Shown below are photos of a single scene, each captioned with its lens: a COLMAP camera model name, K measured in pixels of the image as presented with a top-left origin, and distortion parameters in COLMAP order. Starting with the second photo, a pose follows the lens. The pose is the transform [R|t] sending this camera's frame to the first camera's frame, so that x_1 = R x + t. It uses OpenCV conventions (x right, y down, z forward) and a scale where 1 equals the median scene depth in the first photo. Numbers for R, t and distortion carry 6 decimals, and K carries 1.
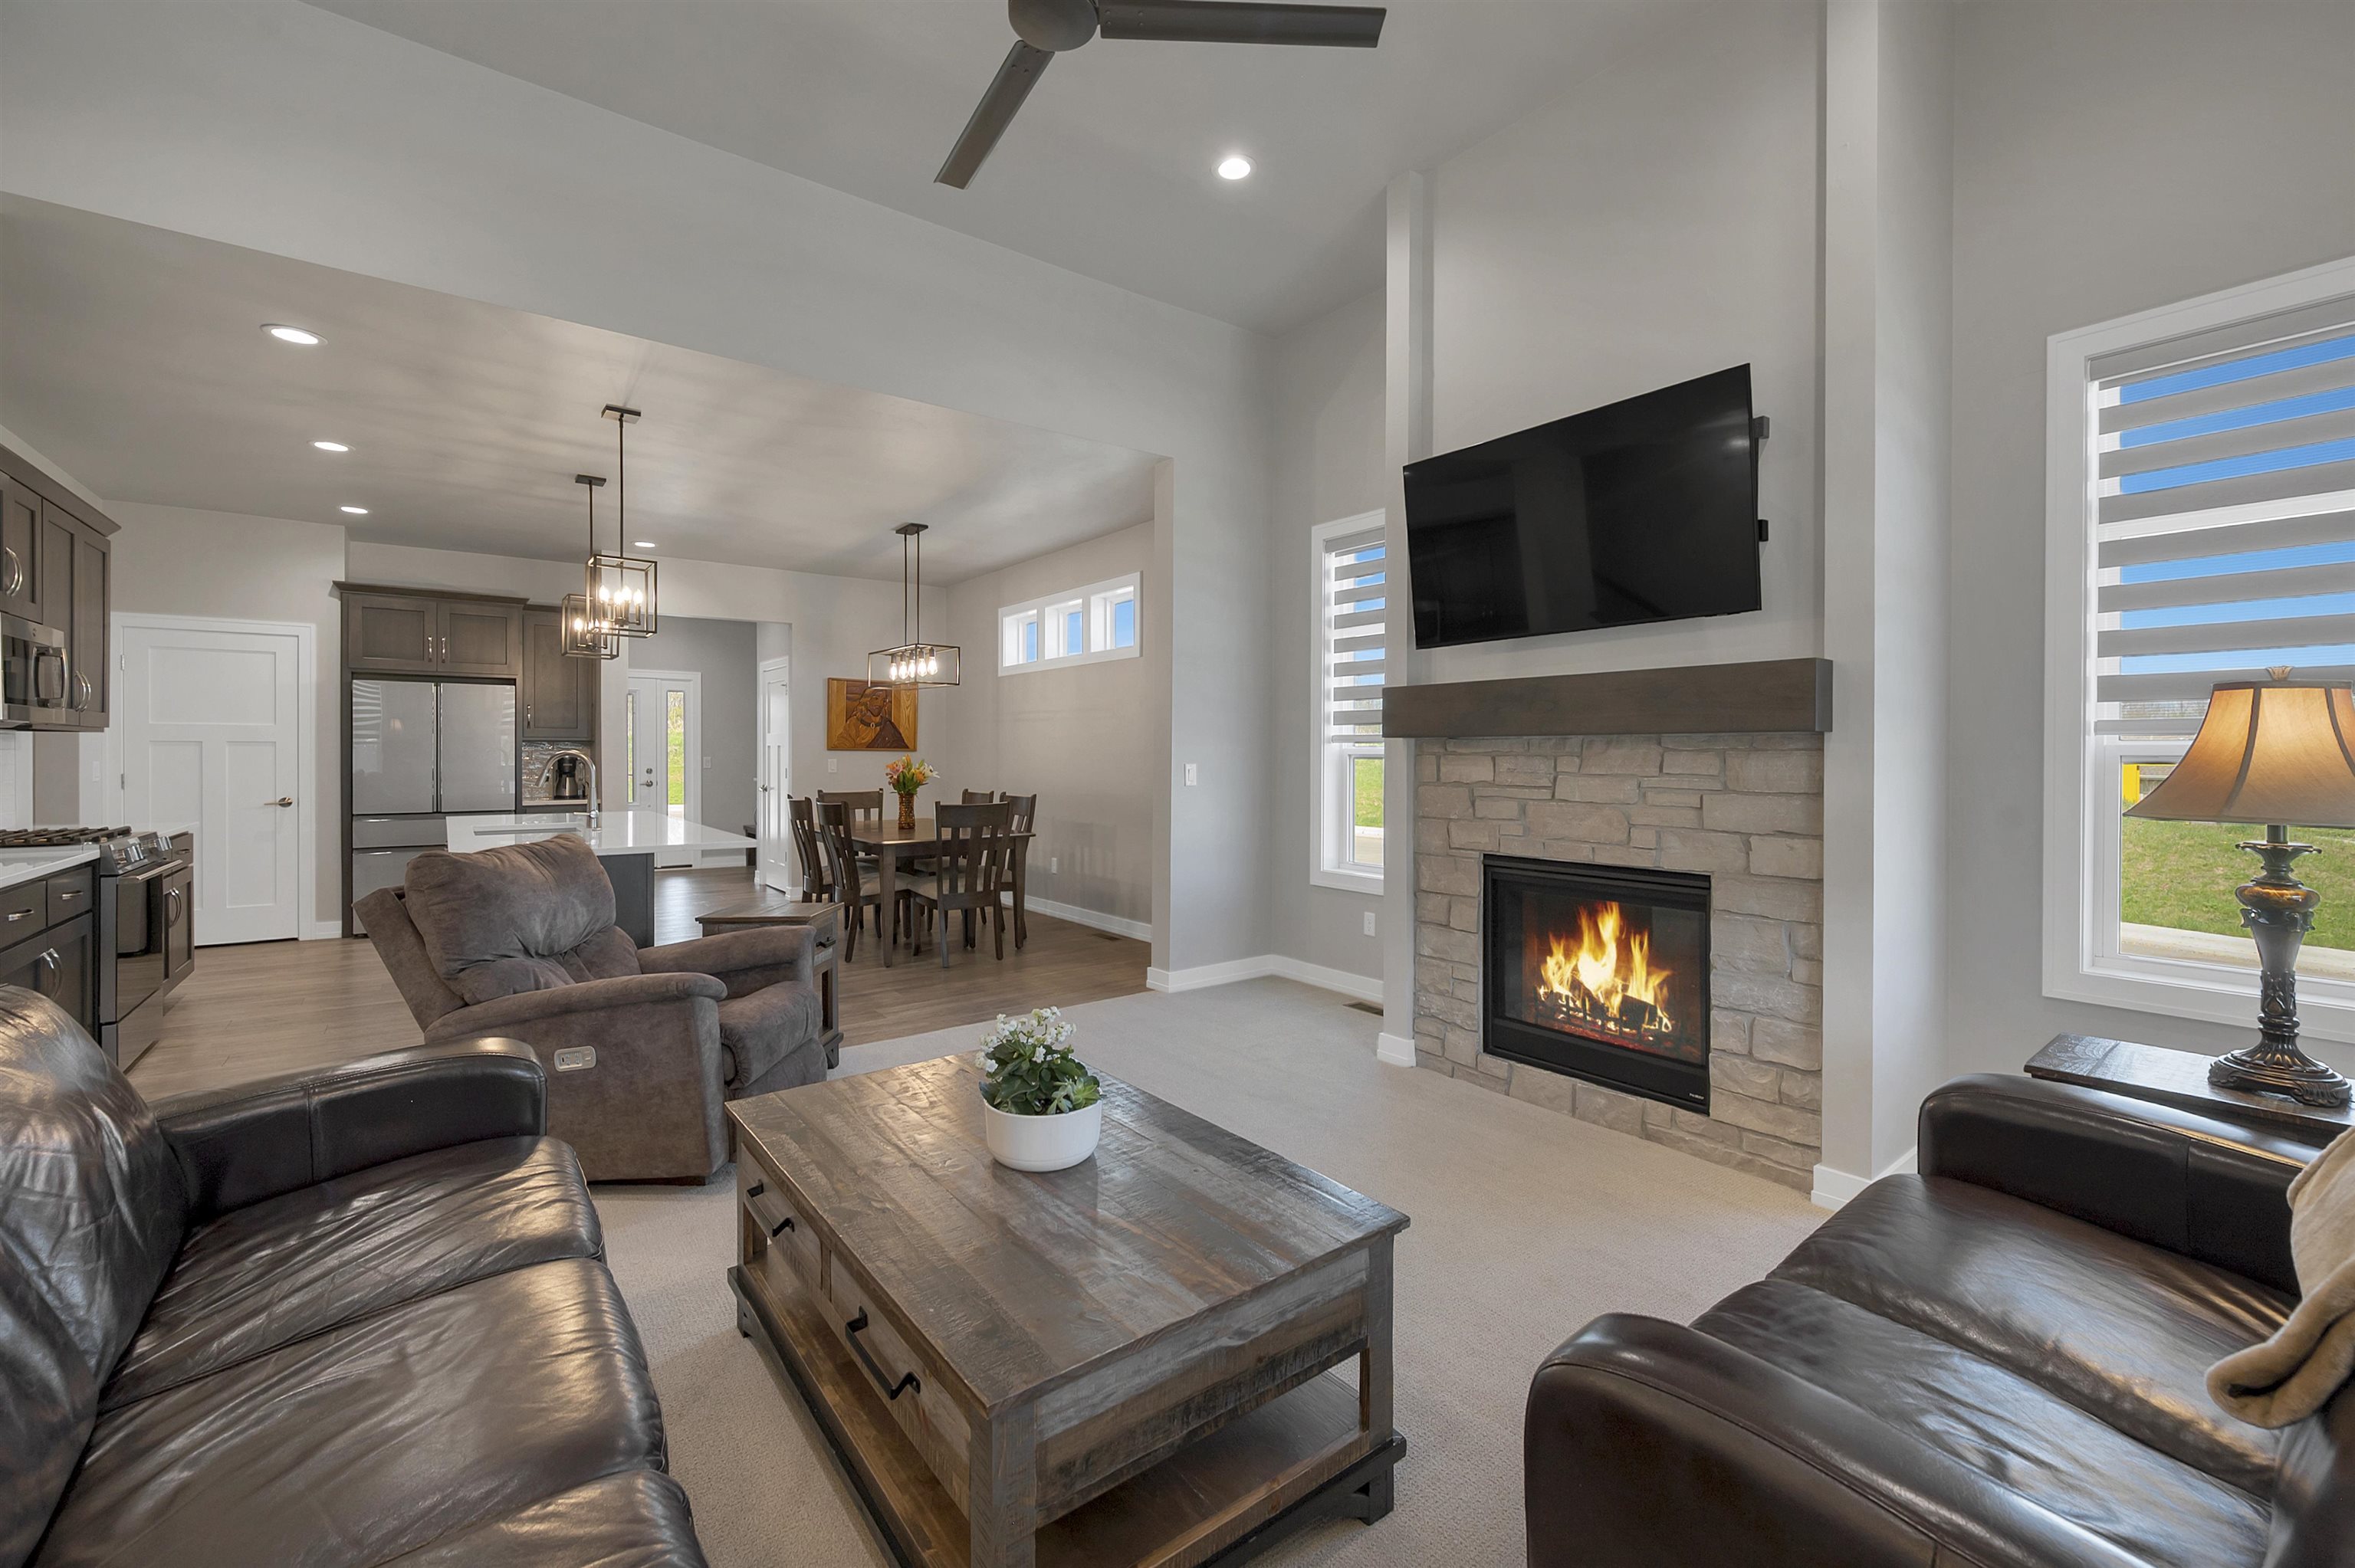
lens RADIAL K [[966.8, 0, 1176.3], [0, 966.8, 765.2], [0, 0, 1]] dist [0.000358, 0.000245]
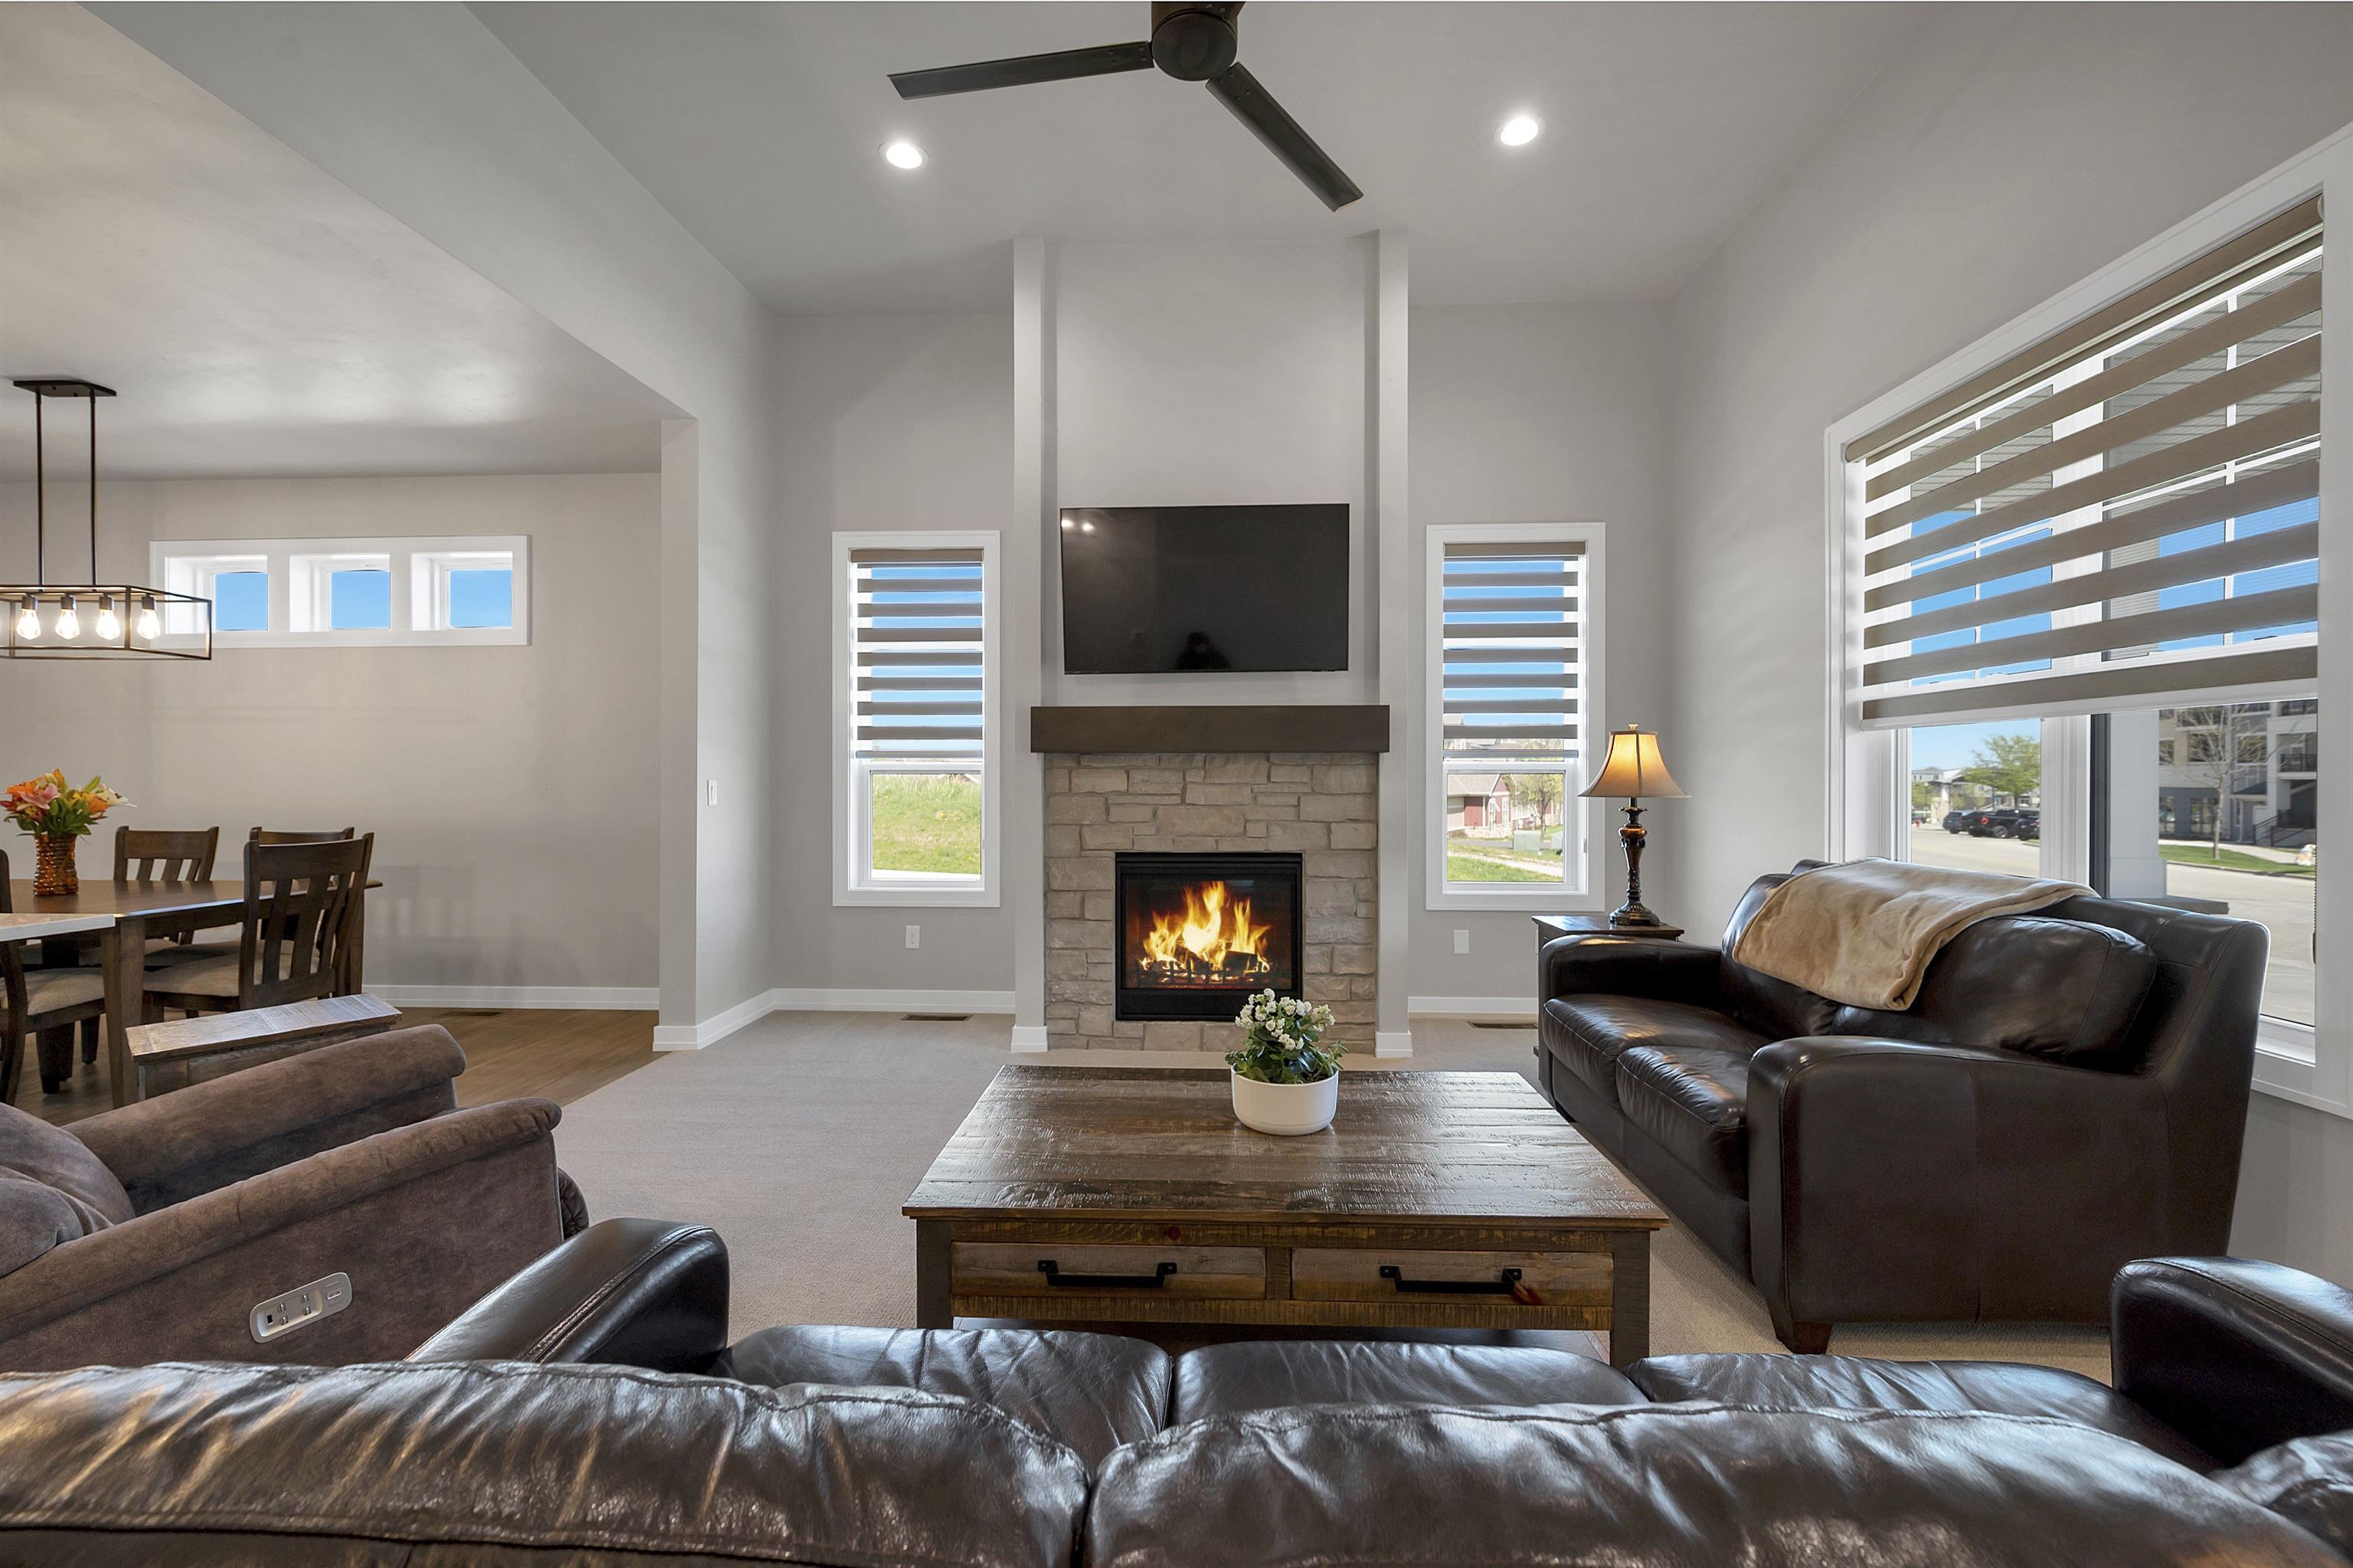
lens RADIAL K [[943.9, 0, 1176.5], [0, 943.9, 784.0], [0, 0, 1]] dist [-0.000238, 0.000170]
pose [[0.645723, -0.006218, 0.763546, -0.518792], [0.009865, 0.999951, -0.000200, 0.009159], [-0.763508, 0.007662, 0.645753, 0.200319]]
